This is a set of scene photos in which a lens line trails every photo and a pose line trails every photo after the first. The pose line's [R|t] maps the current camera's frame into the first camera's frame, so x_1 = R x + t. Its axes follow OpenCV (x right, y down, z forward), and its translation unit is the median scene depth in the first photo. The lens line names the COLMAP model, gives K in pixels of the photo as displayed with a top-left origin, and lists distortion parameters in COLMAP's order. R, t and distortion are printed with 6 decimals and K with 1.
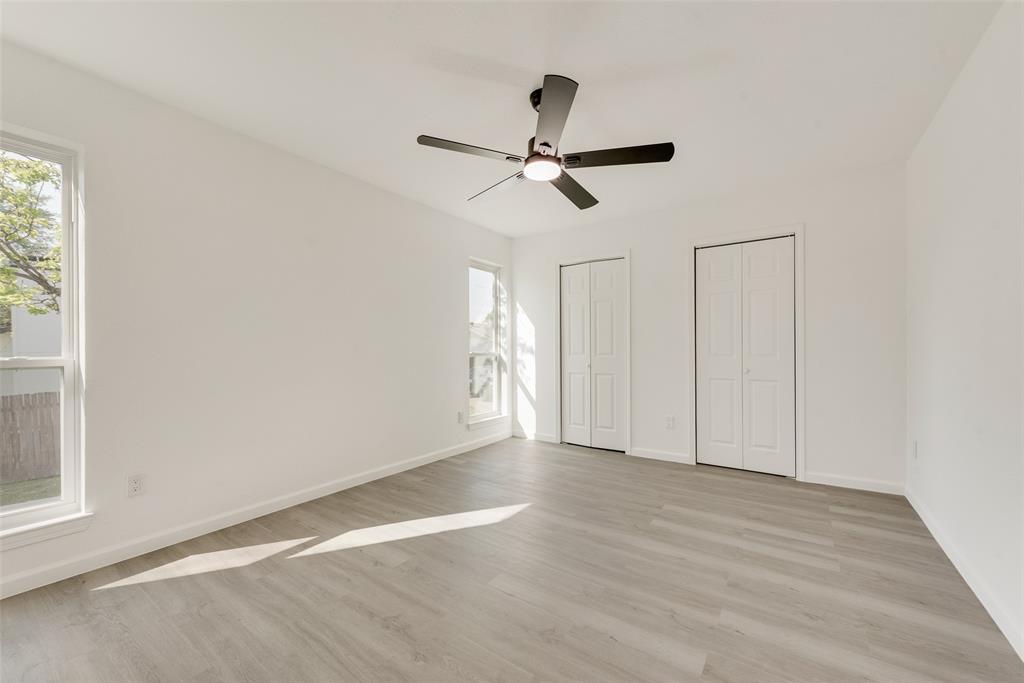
lens RADIAL K [[397.2, 0, 512.1], [0, 397.2, 345.3], [0, 0, 1]] dist [0.003747, 0.000149]
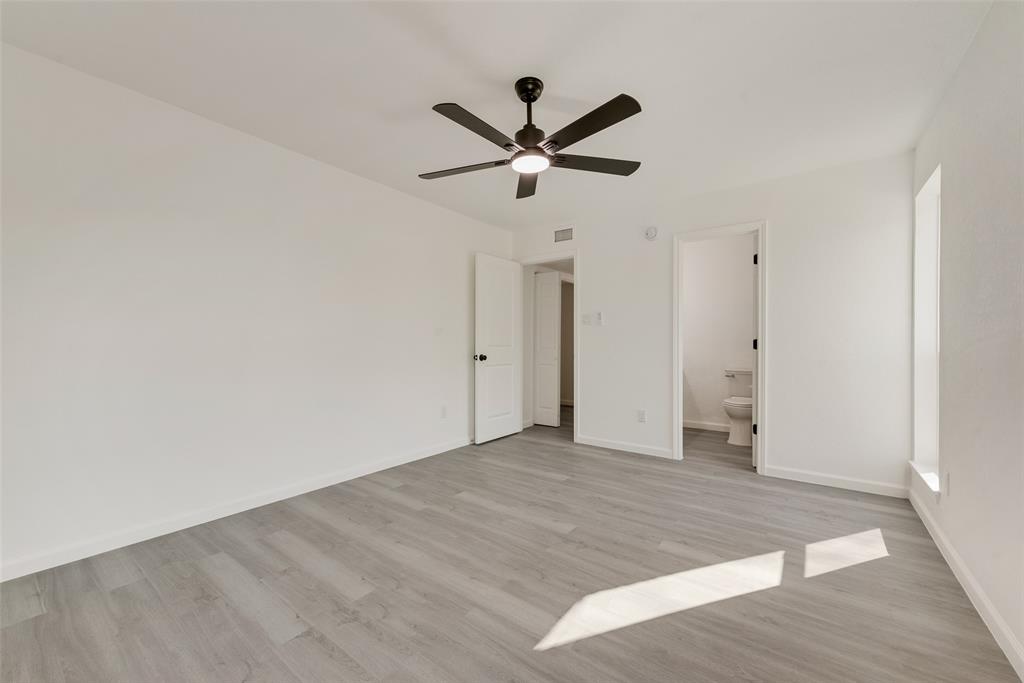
lens RADIAL K [[397.2, 0, 512.3], [0, 397.2, 342.1], [0, 0, 1]] dist [0.003747, 0.000149]
pose [[-0.999683, -0.001686, 0.025140, 0.099353], [-0.001754, 0.999995, -0.002710, 0.007317], [-0.025135, -0.002753, -0.999680, 2.066671]]
